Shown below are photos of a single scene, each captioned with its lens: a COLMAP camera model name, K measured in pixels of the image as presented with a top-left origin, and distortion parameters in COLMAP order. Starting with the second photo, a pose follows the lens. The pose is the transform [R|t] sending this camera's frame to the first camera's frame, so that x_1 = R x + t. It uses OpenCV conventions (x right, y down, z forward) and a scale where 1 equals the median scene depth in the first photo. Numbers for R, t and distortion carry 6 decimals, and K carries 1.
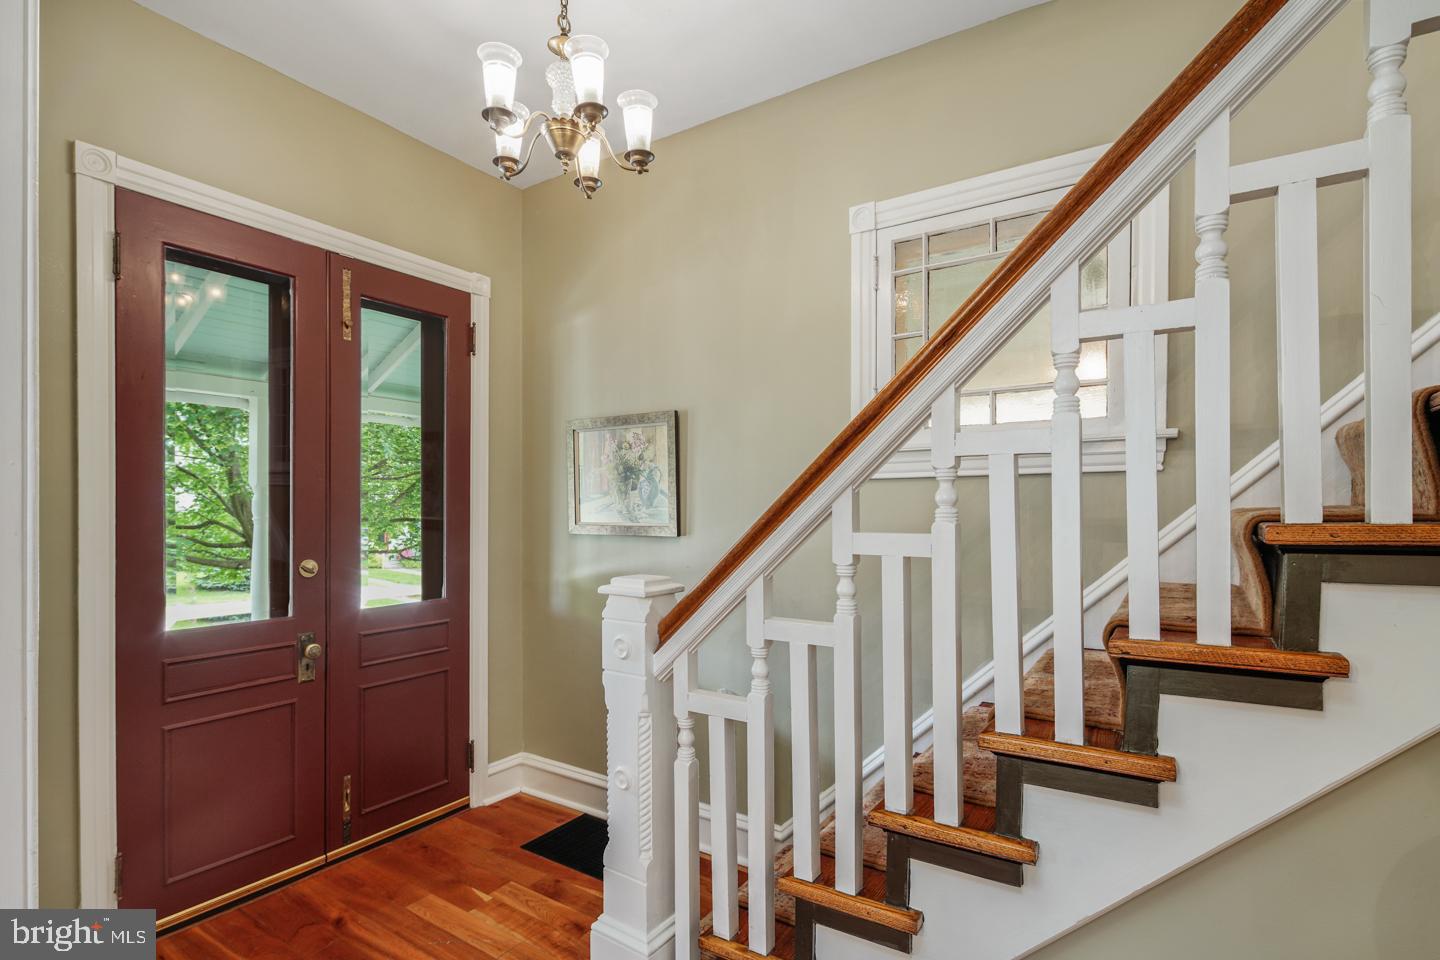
lens RADIAL K [[700.6, 0, 711.7], [0, 700.6, 509.5], [0, 0, 1]] dist [0.002347, -0.000043]
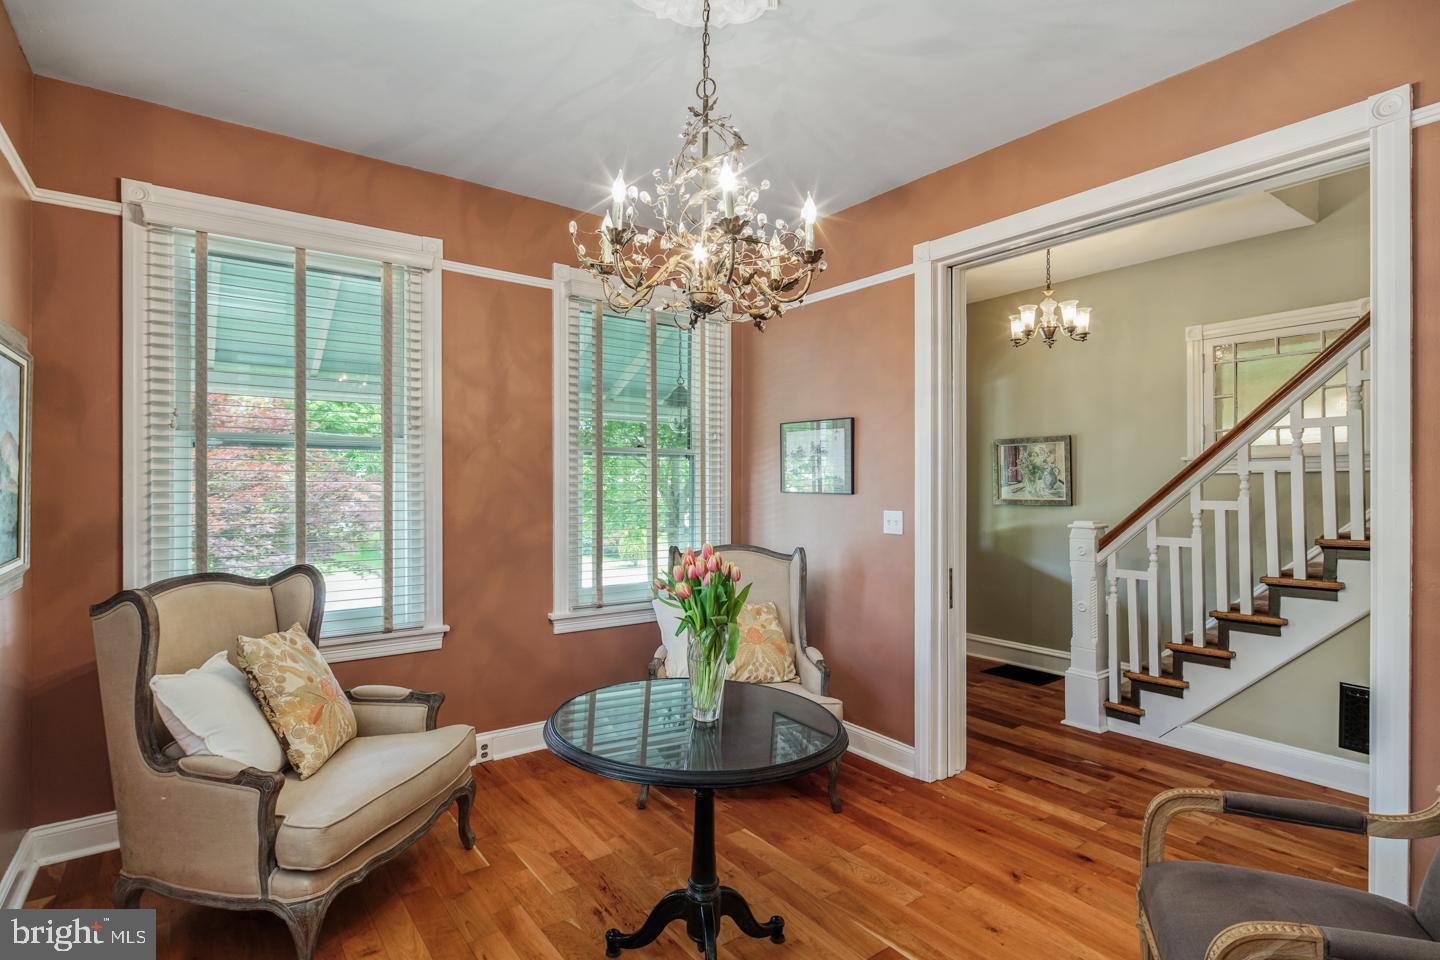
lens RADIAL K [[701.6, 0, 717.8], [0, 701.6, 485.0], [0, 0, 1]] dist [-0.003092, -0.001066]
pose [[0.941741, -0.006450, -0.336277, -0.475444], [0.004904, 0.999973, -0.005445, -0.014373], [0.336303, 0.003478, 0.941747, -1.582142]]
